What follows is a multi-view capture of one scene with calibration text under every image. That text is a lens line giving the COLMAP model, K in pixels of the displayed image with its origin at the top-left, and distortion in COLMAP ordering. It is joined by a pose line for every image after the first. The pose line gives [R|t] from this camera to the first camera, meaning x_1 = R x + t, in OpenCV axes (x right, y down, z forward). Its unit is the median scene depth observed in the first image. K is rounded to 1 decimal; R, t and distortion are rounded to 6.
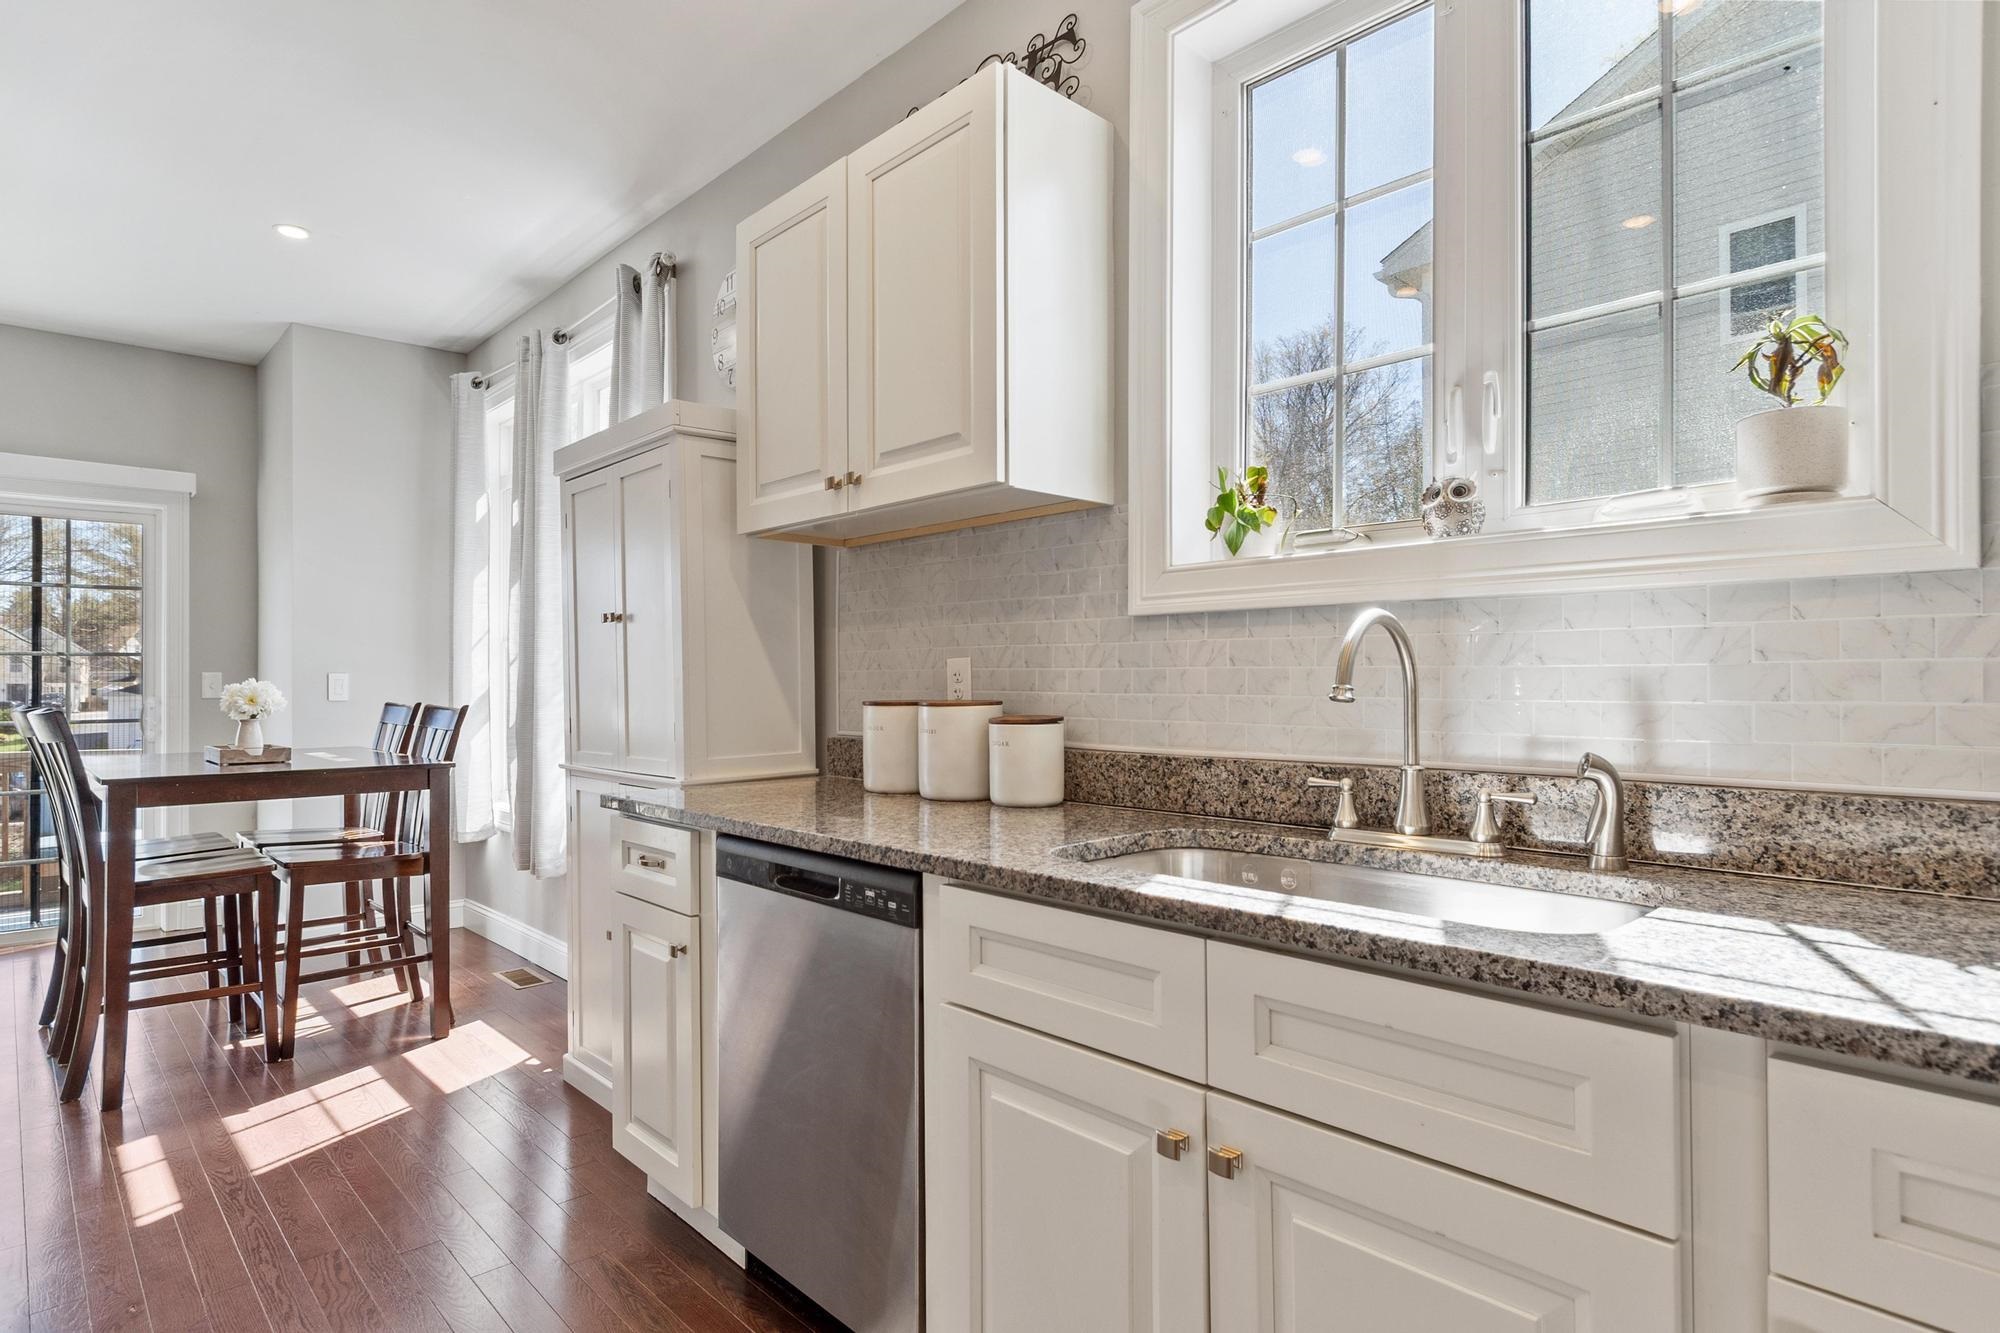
lens RADIAL K [[1028.6, 0, 957.9], [0, 1028.6, 685.8], [0, 0, 1]] dist [0.025968, -0.055118]
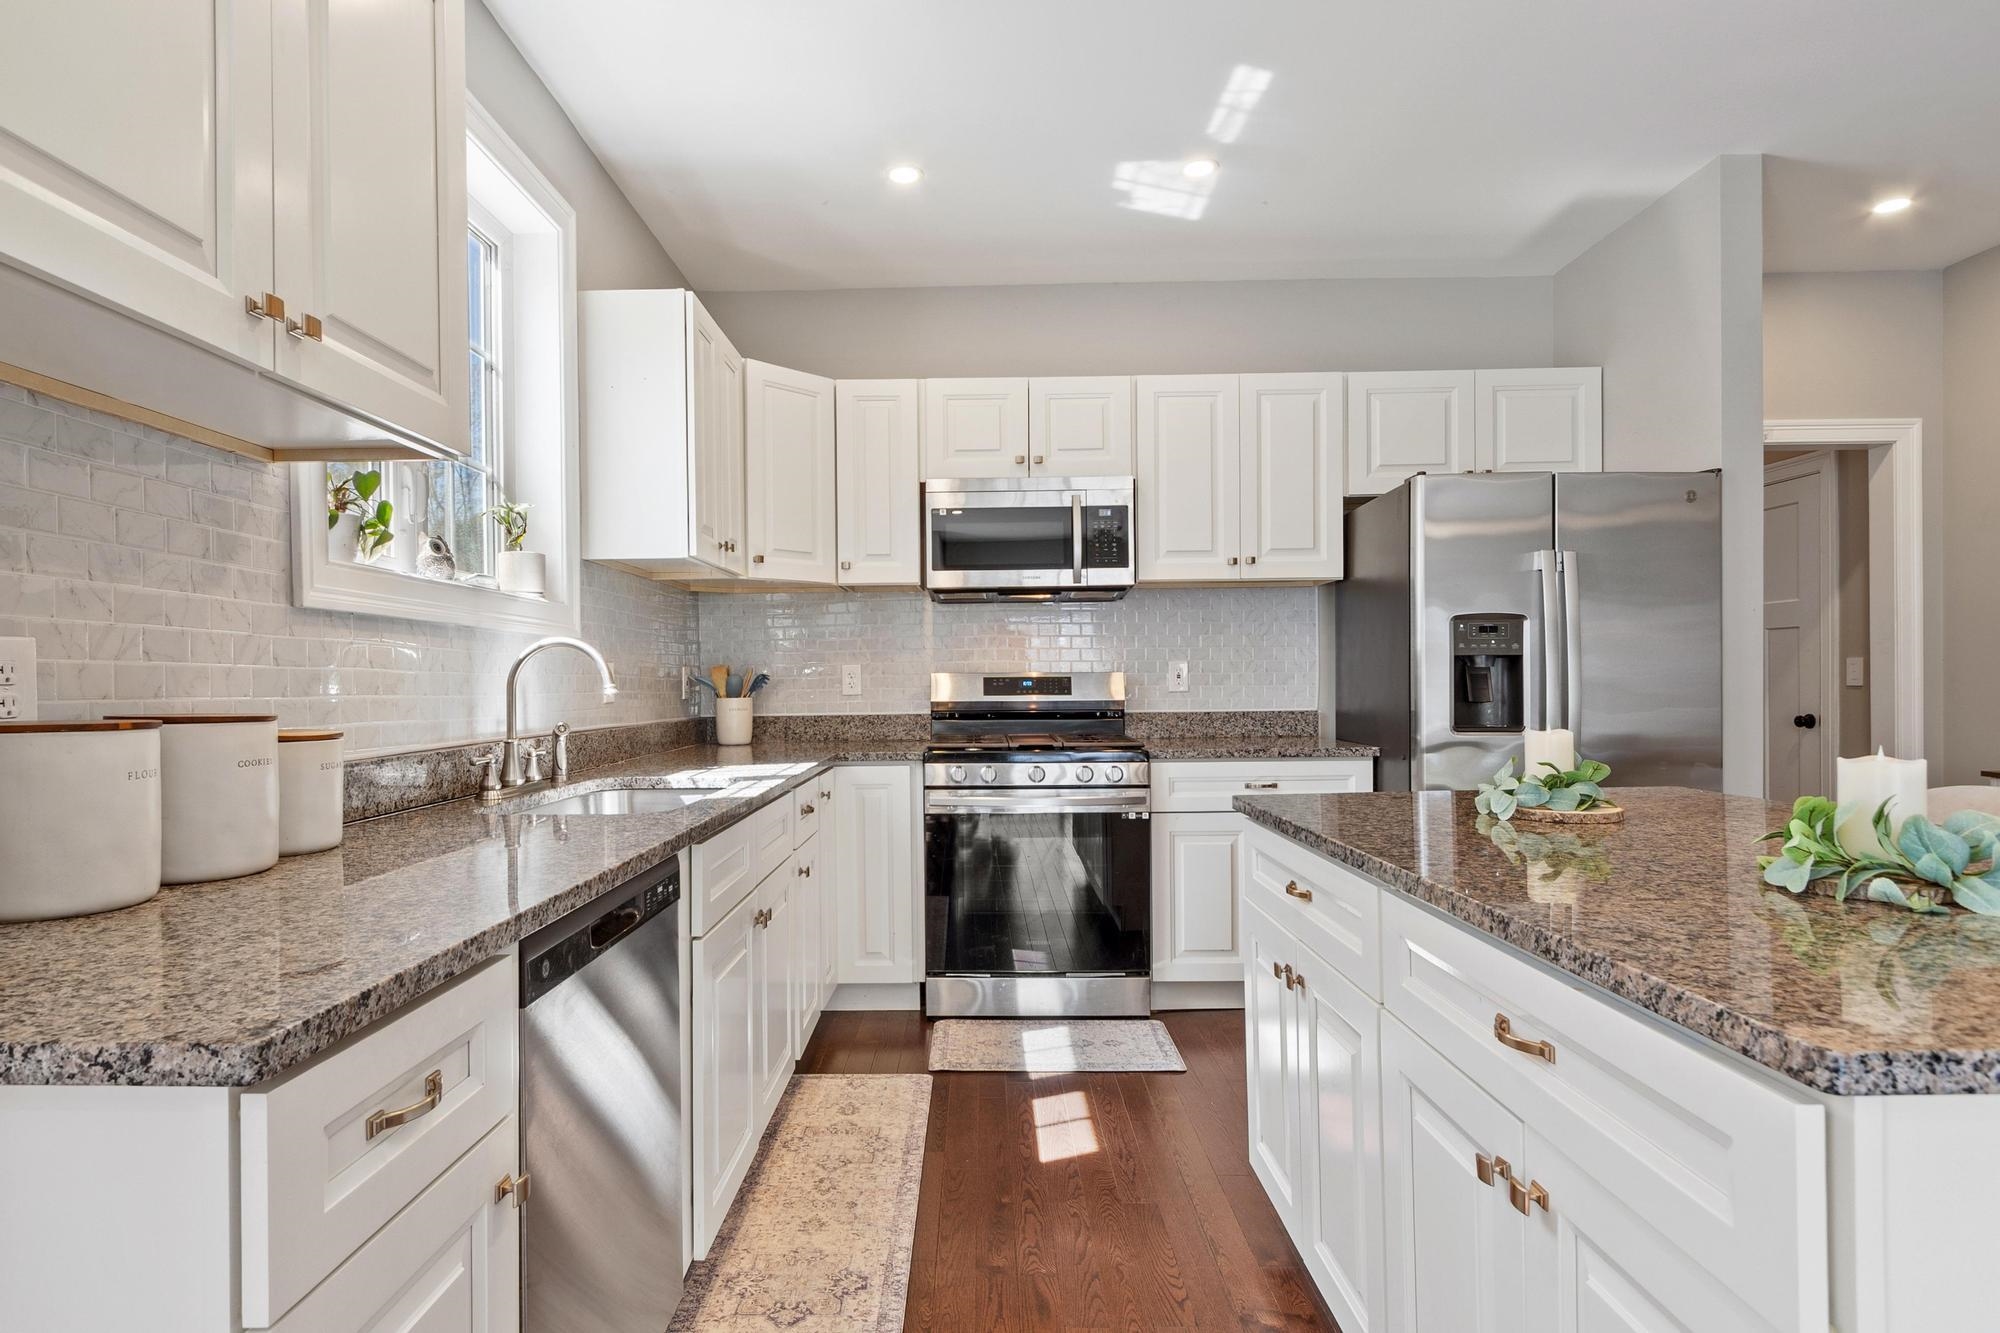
lens RADIAL K [[1028.6, 0, 957.9], [0, 1028.6, 685.8], [0, 0, 1]] dist [0.025968, -0.055118]
pose [[-0.708889, 0.007293, 0.705283, -0.726175], [0.014904, 0.999878, 0.004640, 0.001899], [-0.705163, 0.013801, -0.708911, 1.091698]]
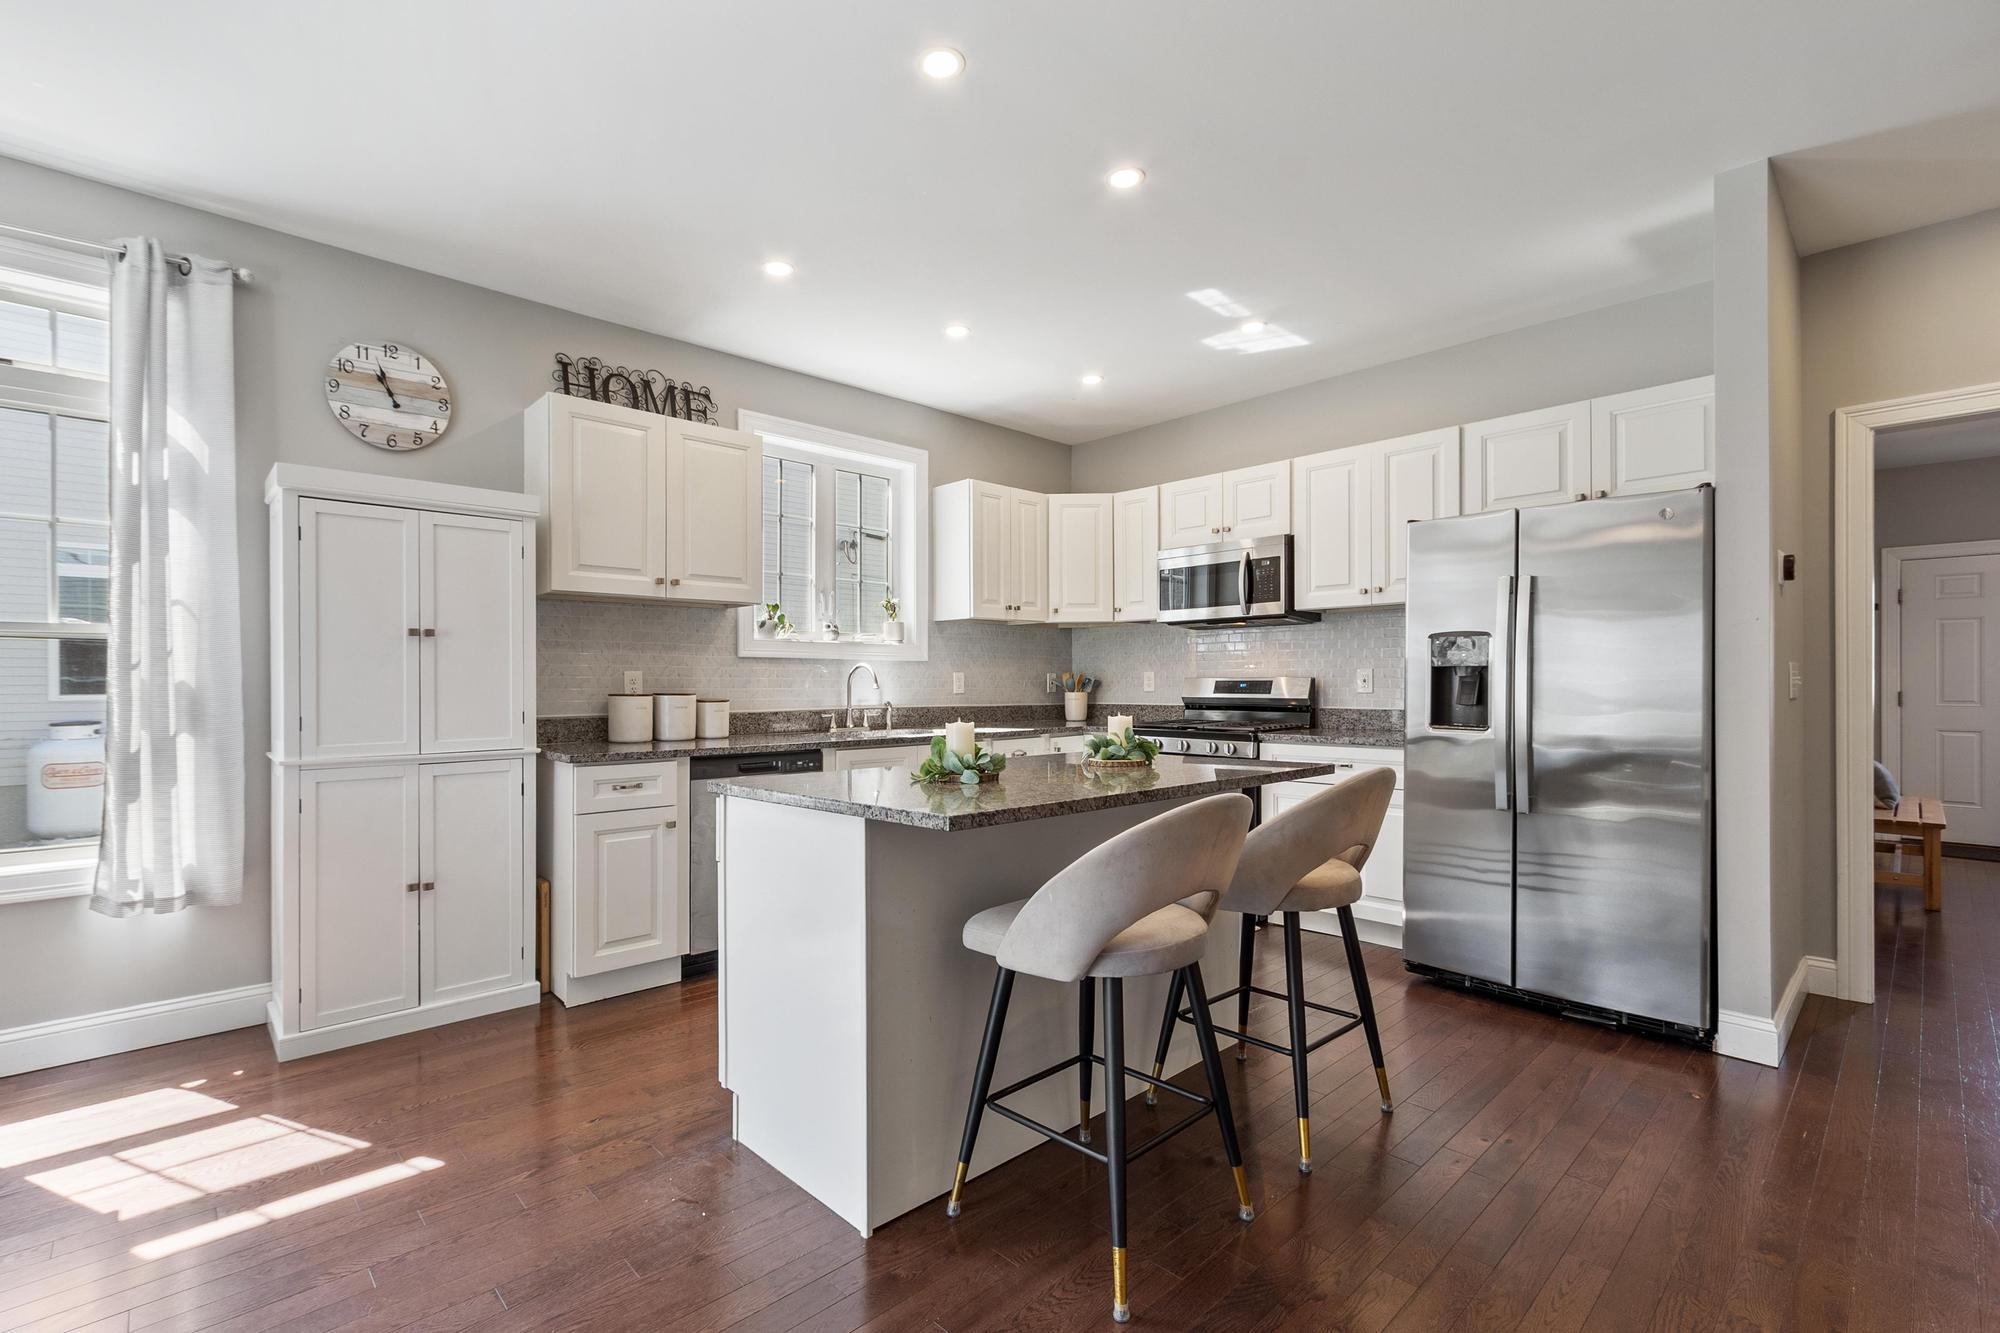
lens RADIAL K [[913.1, 0, 963.7], [0, 913.1, 687.4], [0, 0, 1]] dist [0.000481, 0.000364]
pose [[0.007596, 0.000452, 0.999971, -1.780679], [0.007726, 0.999970, -0.000511, 0.008828], [-0.999941, 0.007729, 0.007593, 0.404737]]
